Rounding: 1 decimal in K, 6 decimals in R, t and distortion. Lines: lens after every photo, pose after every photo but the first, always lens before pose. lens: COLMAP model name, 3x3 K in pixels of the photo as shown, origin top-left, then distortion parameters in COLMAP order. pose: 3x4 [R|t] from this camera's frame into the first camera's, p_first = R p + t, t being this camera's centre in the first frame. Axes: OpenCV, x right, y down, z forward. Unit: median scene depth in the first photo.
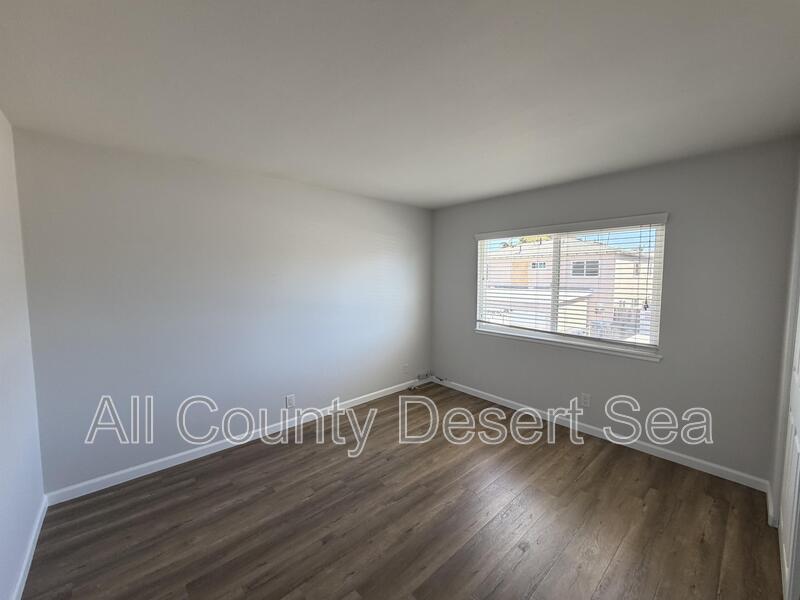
lens RADIAL K [[320.2, 0, 397.2], [0, 320.2, 298.9], [0, 0, 1]] dist [-0.000333, -0.000236]
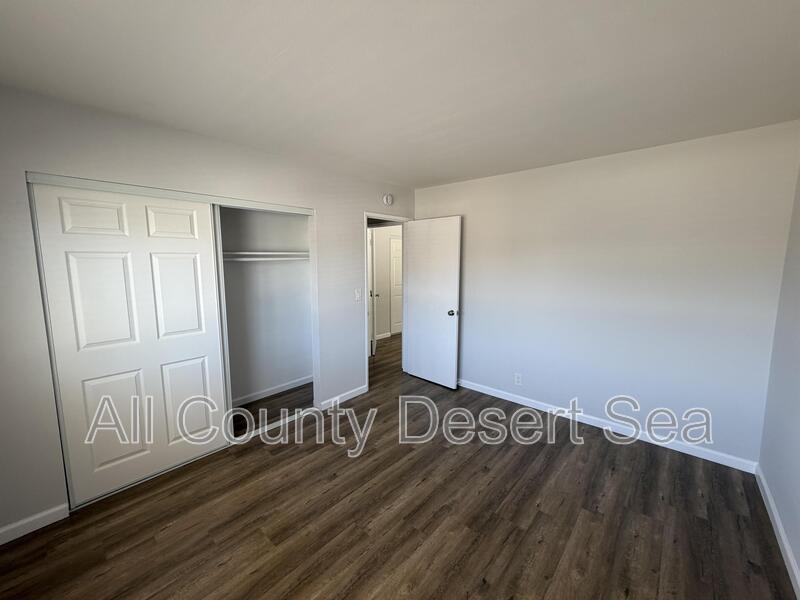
lens RADIAL K [[320.2, 0, 397.2], [0, 320.2, 298.9], [0, 0, 1]] dist [-0.000333, -0.000236]
pose [[-0.992898, 0.017979, -0.117603, 0.230495], [-0.004861, 0.981558, 0.191103, -0.136099], [0.118870, 0.190317, -0.974500, 1.767207]]
